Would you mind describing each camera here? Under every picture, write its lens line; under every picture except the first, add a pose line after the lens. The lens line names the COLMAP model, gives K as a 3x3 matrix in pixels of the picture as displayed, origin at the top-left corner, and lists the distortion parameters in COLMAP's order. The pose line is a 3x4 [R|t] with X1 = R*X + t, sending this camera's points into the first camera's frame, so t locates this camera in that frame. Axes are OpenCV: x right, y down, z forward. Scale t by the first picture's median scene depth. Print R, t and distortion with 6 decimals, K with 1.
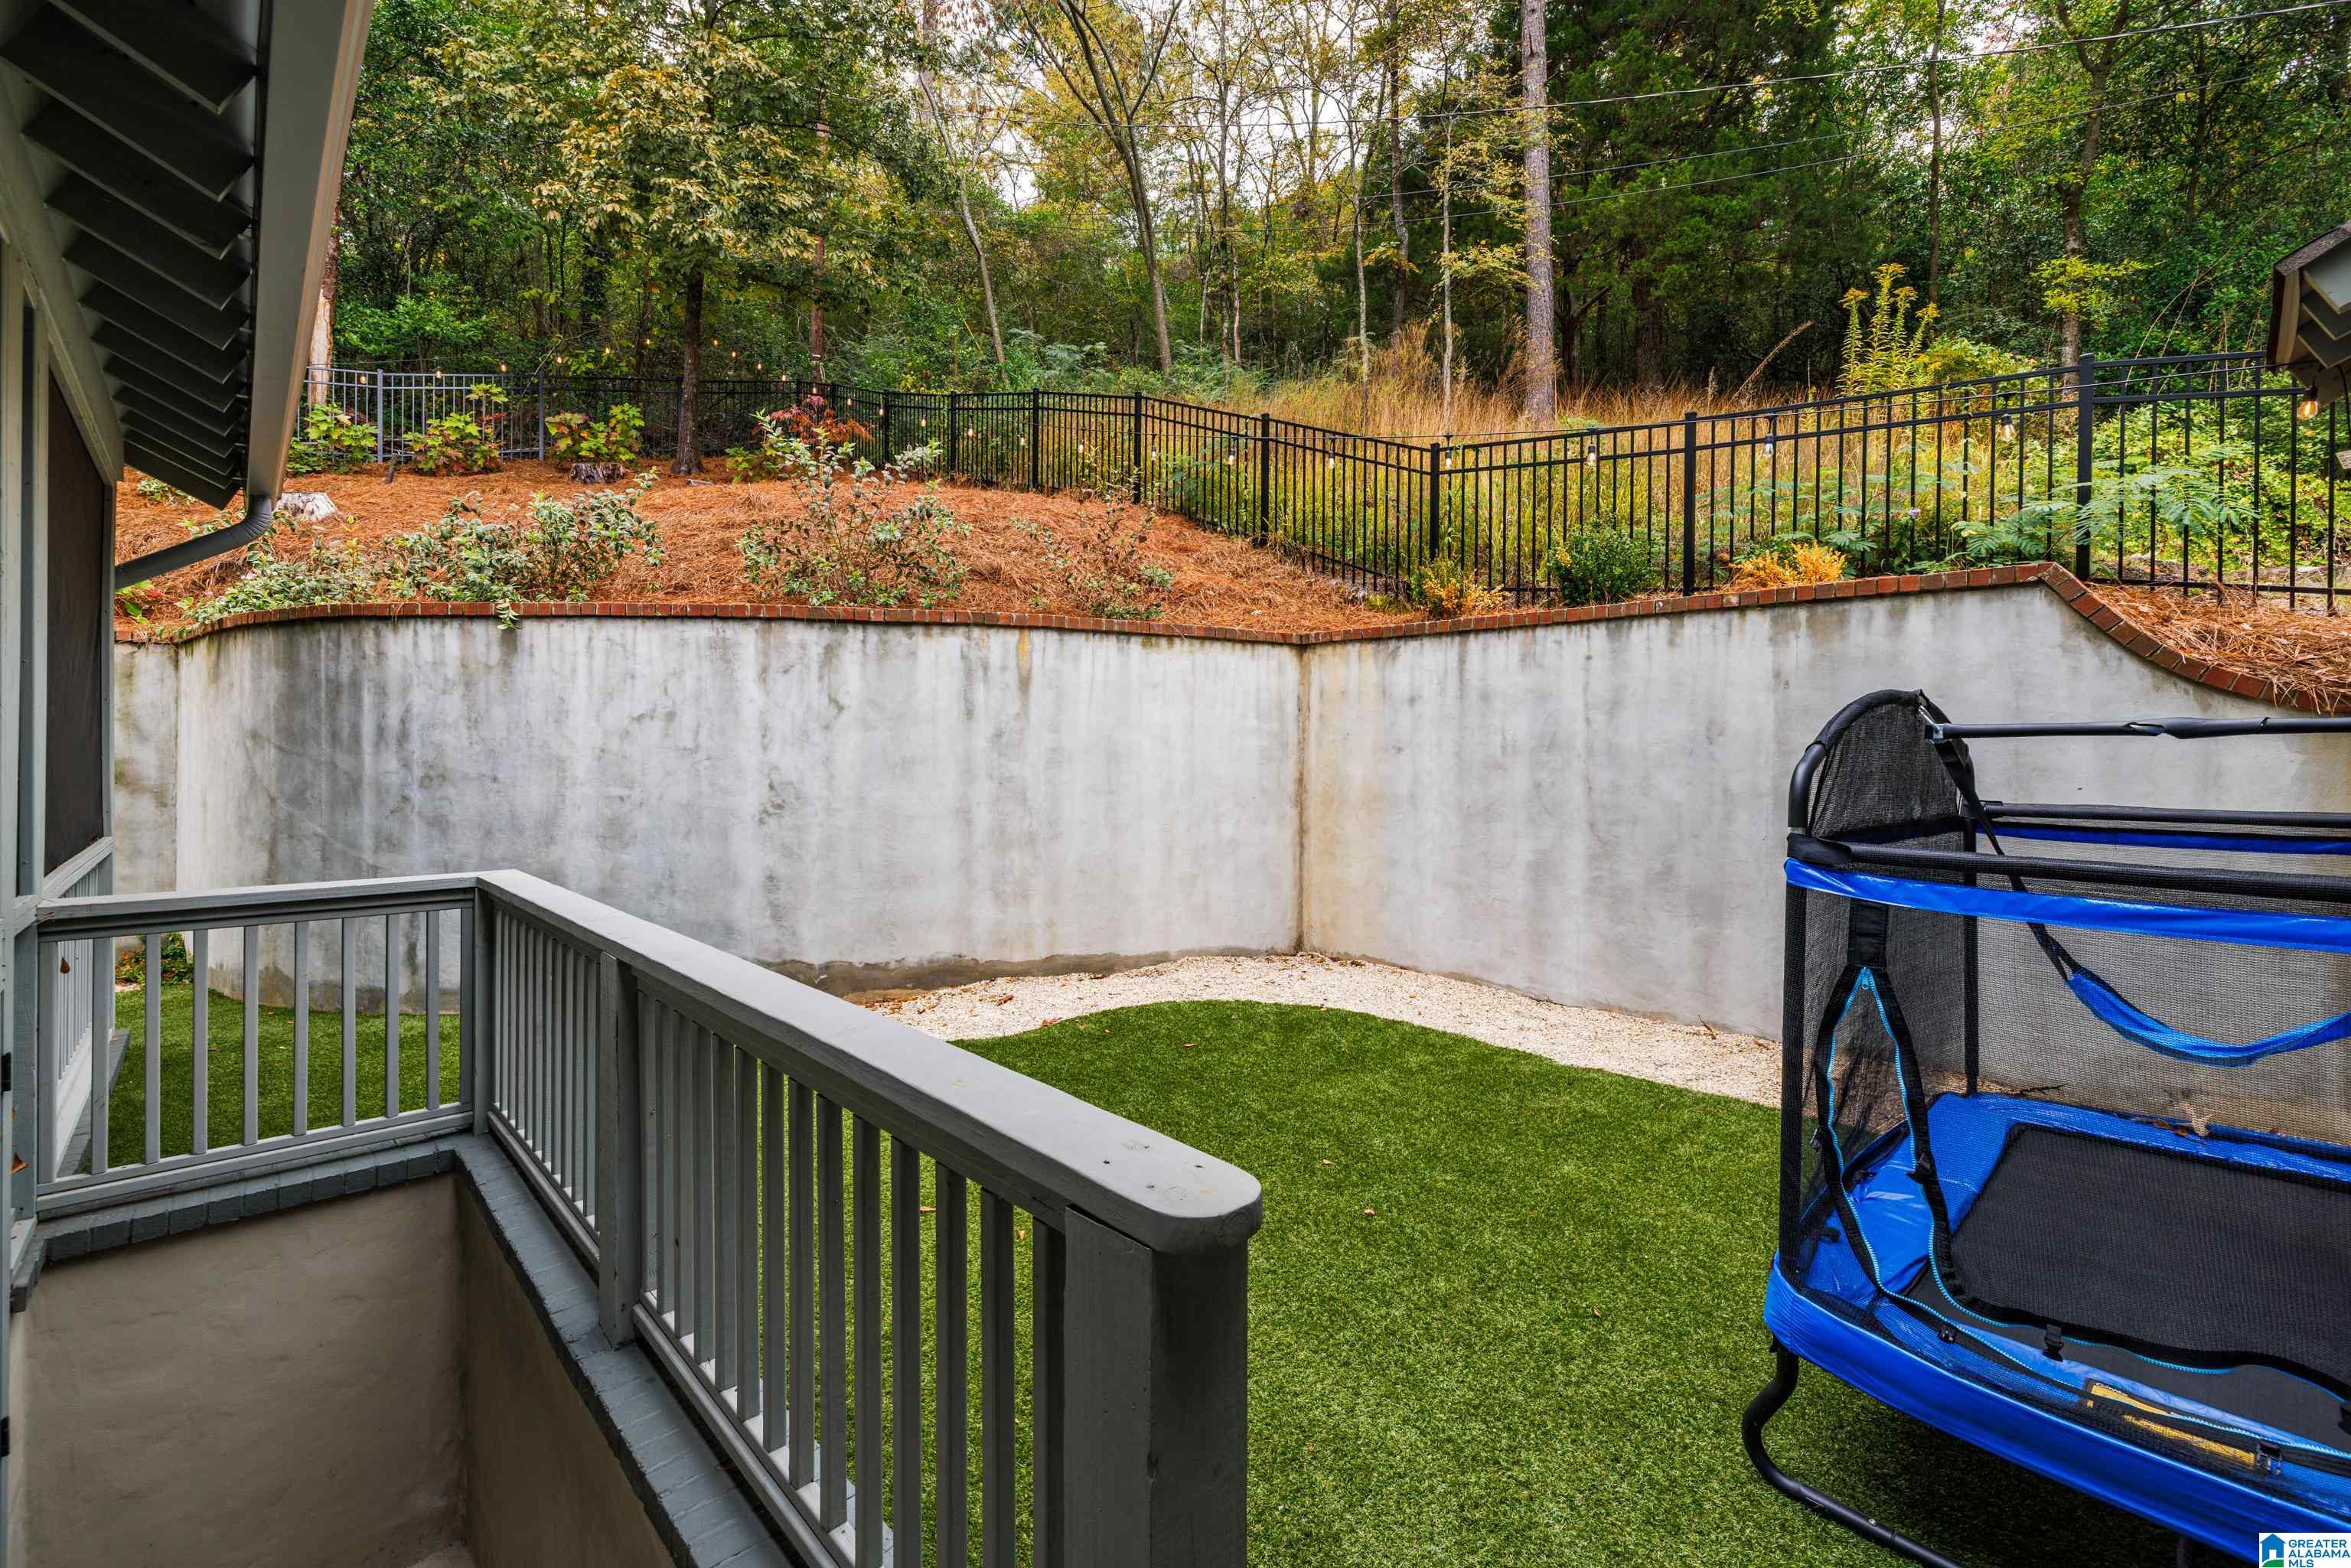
lens RADIAL K [[1000.7, 0, 1170.3], [0, 1000.7, 767.8], [0, 0, 1]] dist [0.000088, 0.000434]
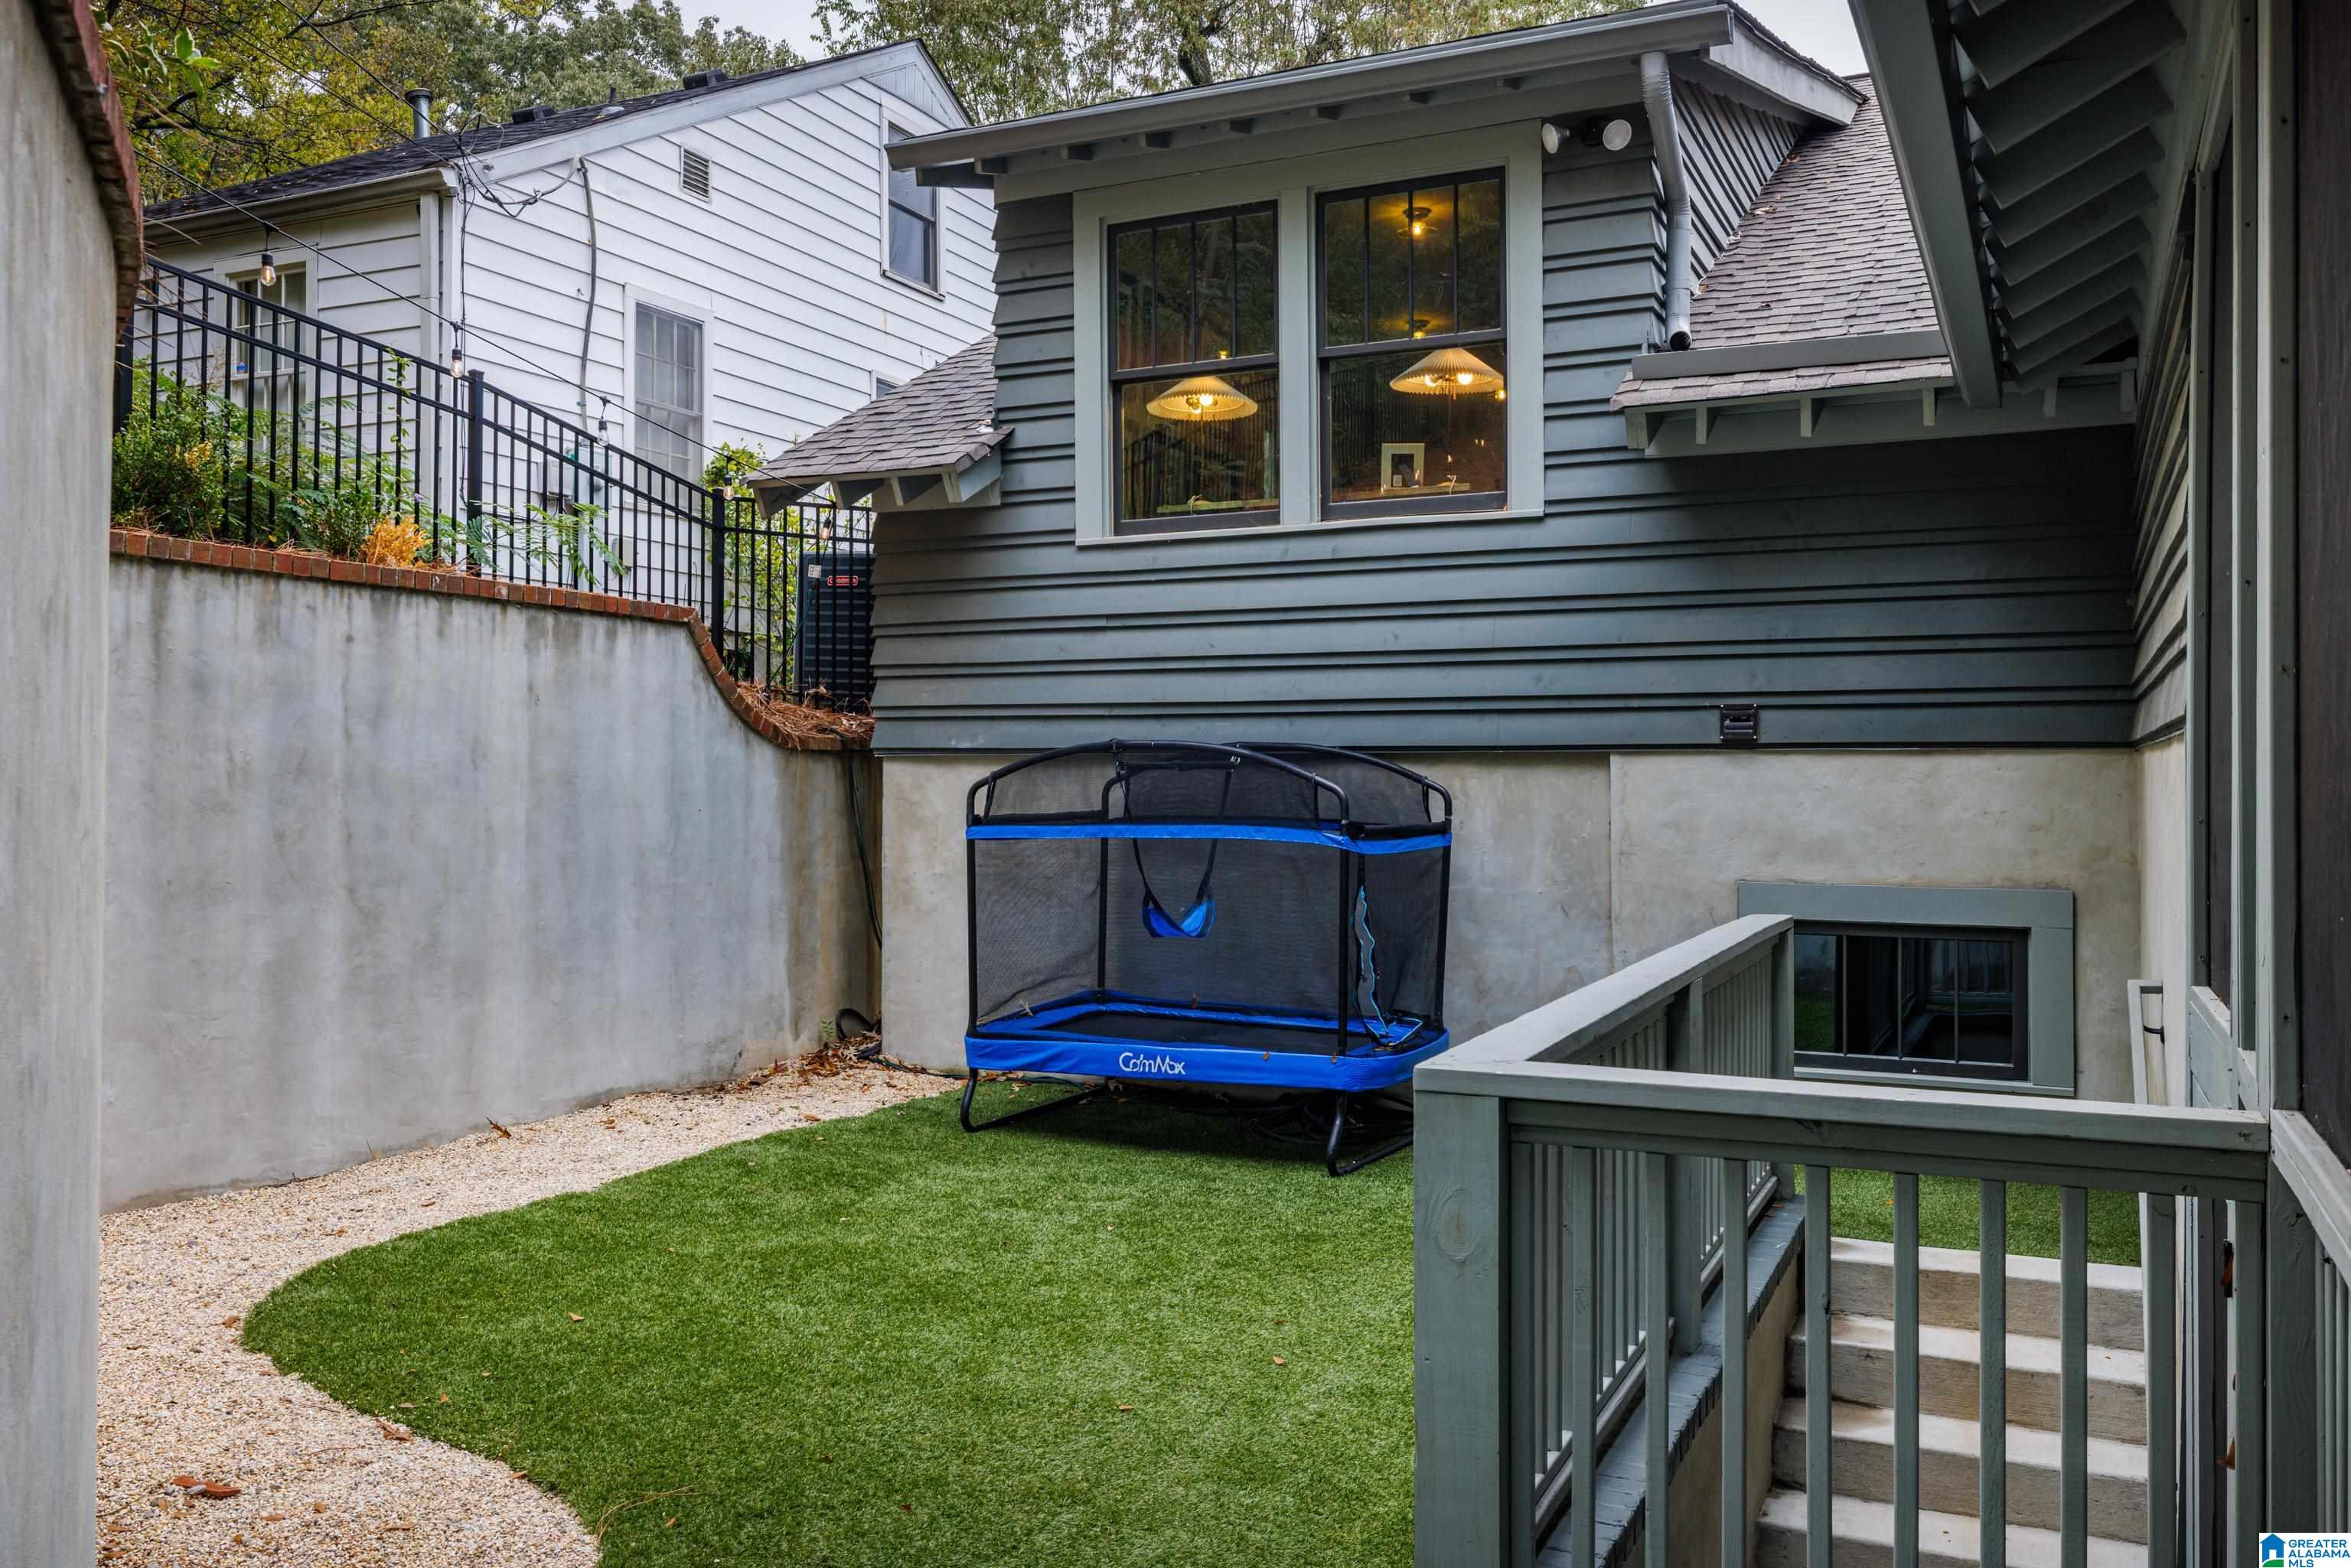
lens RADIAL K [[1856.7, 0, 1172.8], [0, 1856.7, 772.4], [0, 0, 1]] dist [-0.009640, -0.002630]
pose [[-0.355515, -0.008731, 0.934630, -0.926062], [0.006952, 0.999904, 0.011986, -0.032303], [-0.934645, 0.010759, -0.355420, 0.929326]]
